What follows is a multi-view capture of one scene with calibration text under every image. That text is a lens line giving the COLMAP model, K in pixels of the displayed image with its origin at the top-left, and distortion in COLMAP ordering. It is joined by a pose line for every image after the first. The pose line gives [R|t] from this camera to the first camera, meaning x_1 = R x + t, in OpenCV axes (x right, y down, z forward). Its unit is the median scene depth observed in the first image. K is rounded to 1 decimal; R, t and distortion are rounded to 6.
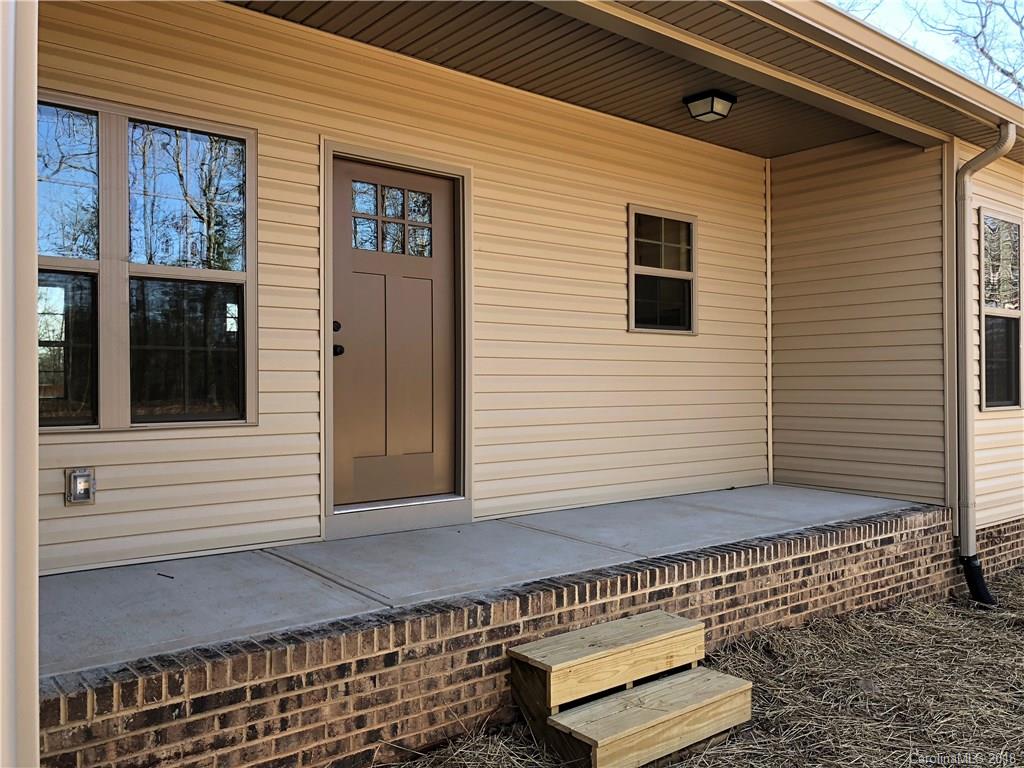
lens RADIAL K [[833.5, 0, 514.2], [0, 833.5, 387.8], [0, 0, 1]] dist [0.062773, -0.080558]
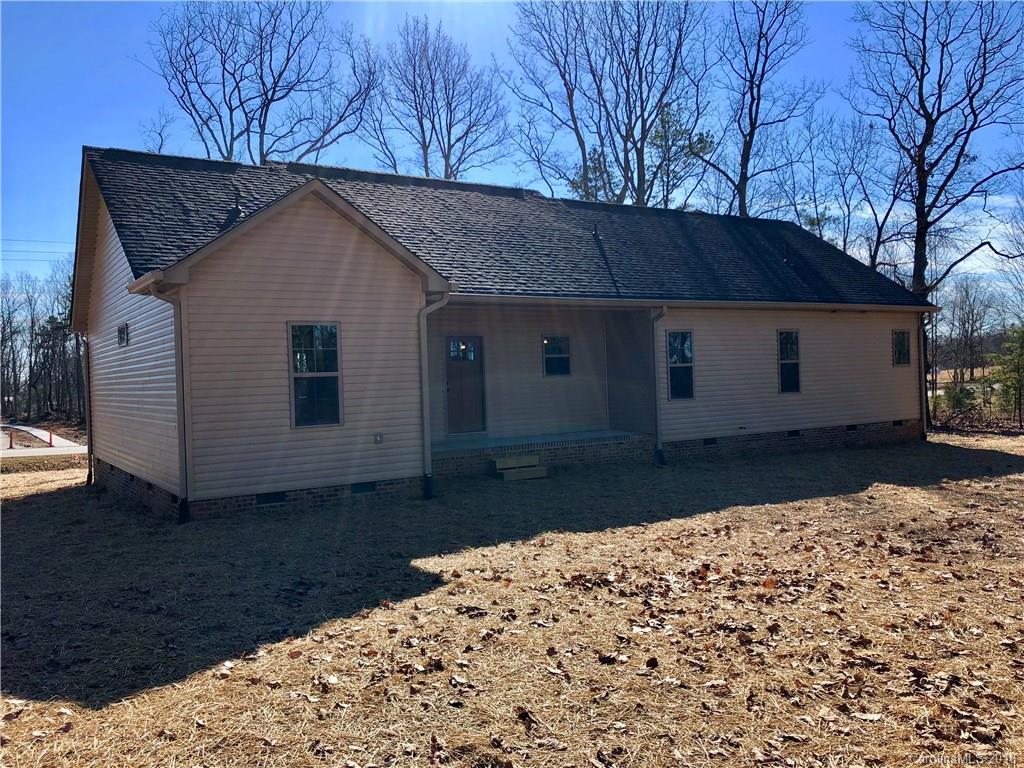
lens RADIAL K [[833.5, 0, 510.0], [0, 833.5, 382.7], [0, 0, 1]] dist [0.062773, -0.080558]
pose [[0.992691, -0.031778, -0.116422, 0.475470], [0.032366, 0.999471, 0.003163, -0.081536], [0.116260, -0.006908, 0.993195, -2.550951]]
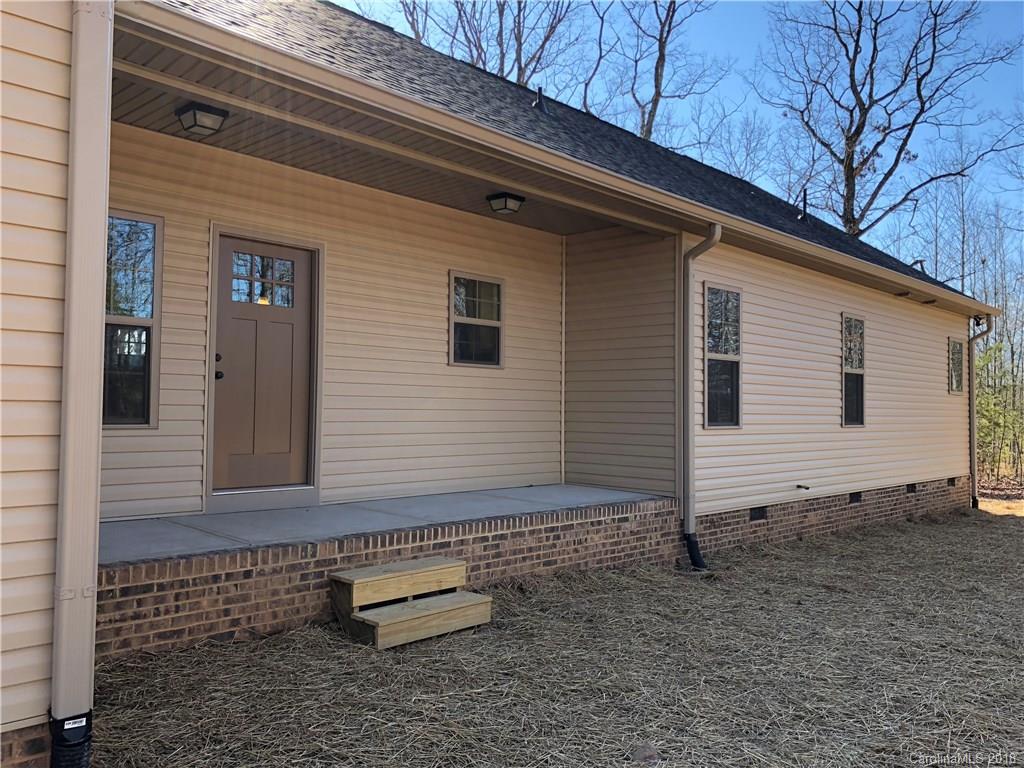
lens RADIAL K [[833.5, 0, 506.2], [0, 833.5, 378.2], [0, 0, 1]] dist [0.062773, -0.080558]
pose [[0.992373, 0.019529, 0.121717, 0.089891], [-0.014281, 0.998936, -0.043842, 0.012997], [-0.122443, 0.041770, 0.991596, -0.424829]]
